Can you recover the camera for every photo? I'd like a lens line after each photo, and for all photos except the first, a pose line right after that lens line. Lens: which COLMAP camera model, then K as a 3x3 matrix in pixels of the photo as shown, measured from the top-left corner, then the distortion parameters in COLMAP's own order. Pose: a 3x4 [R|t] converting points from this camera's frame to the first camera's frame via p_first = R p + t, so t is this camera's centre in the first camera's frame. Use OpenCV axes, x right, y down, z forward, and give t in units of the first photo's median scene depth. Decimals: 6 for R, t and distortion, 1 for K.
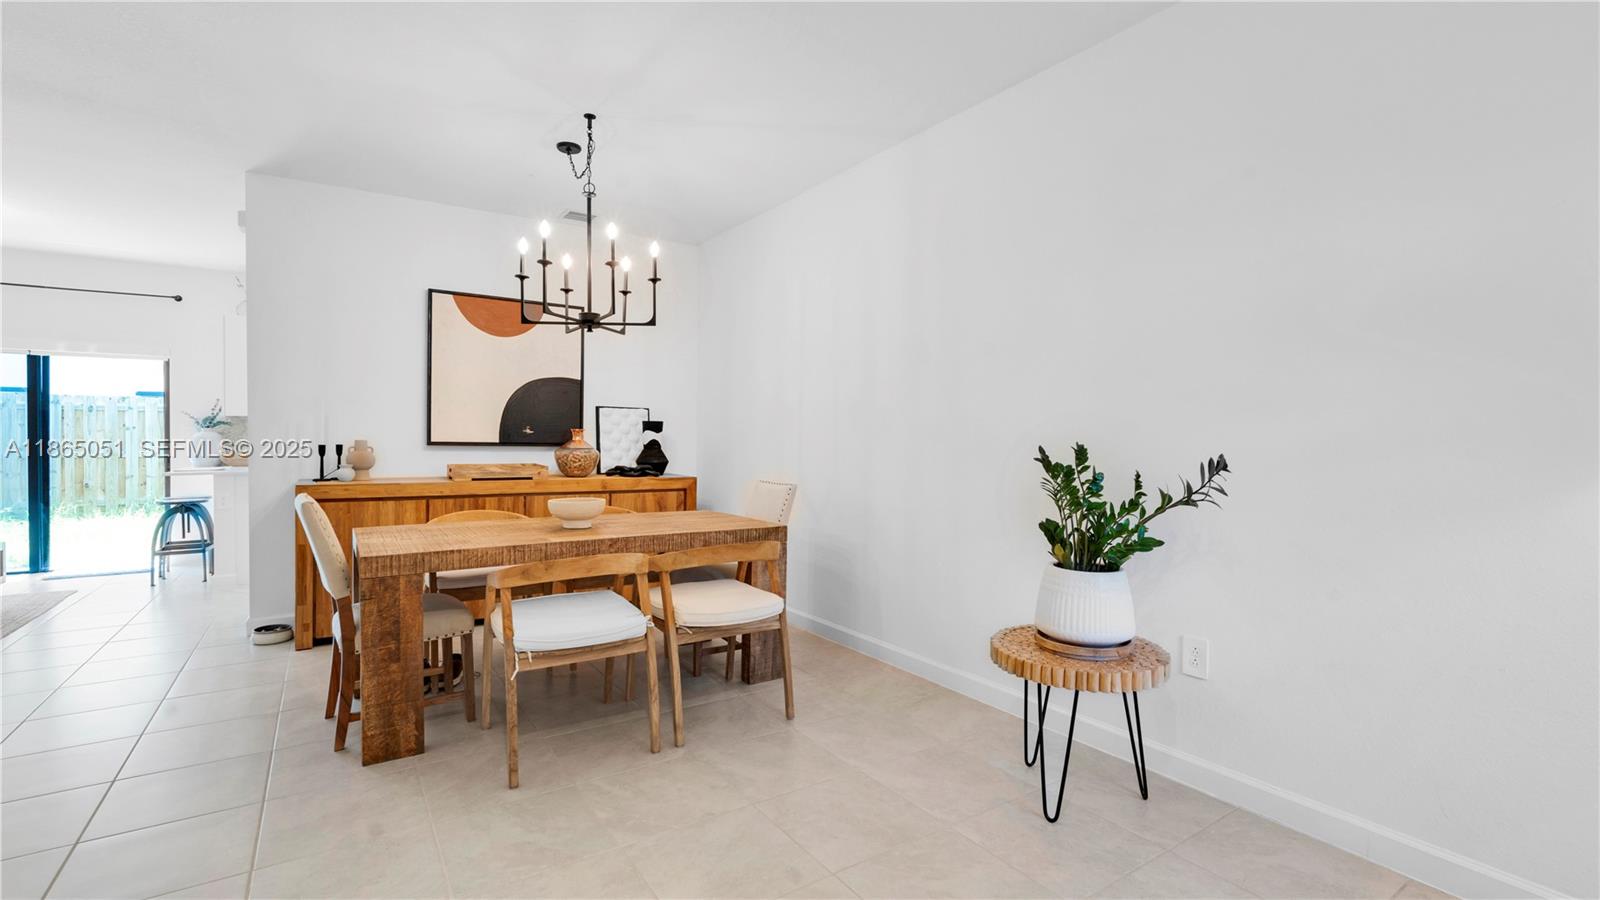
lens RADIAL K [[711.1, 0, 793.5], [0, 711.1, 449.1], [0, 0, 1]] dist [-0.009138, 0.001054]
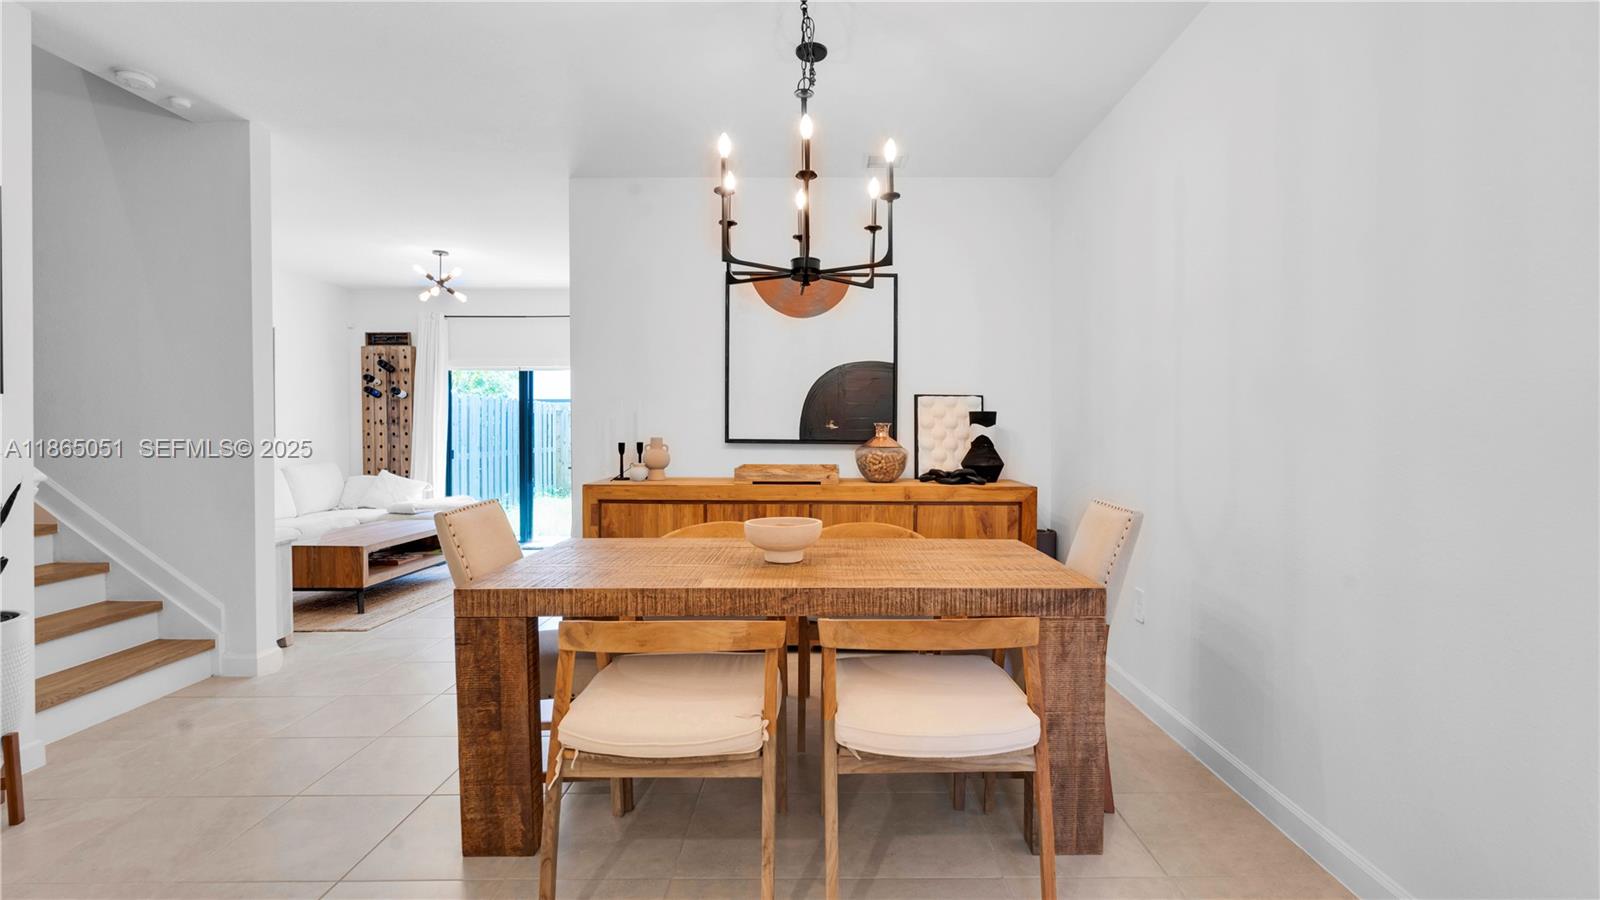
lens RADIAL K [[711.1, 0, 814.3], [0, 711.1, 434.0], [0, 0, 1]] dist [-0.009138, 0.001054]
pose [[0.837148, -0.005117, -0.546952, 0.080597], [-0.002729, 0.999905, -0.013531, -0.004833], [0.546969, 0.012820, 0.837055, 0.304531]]
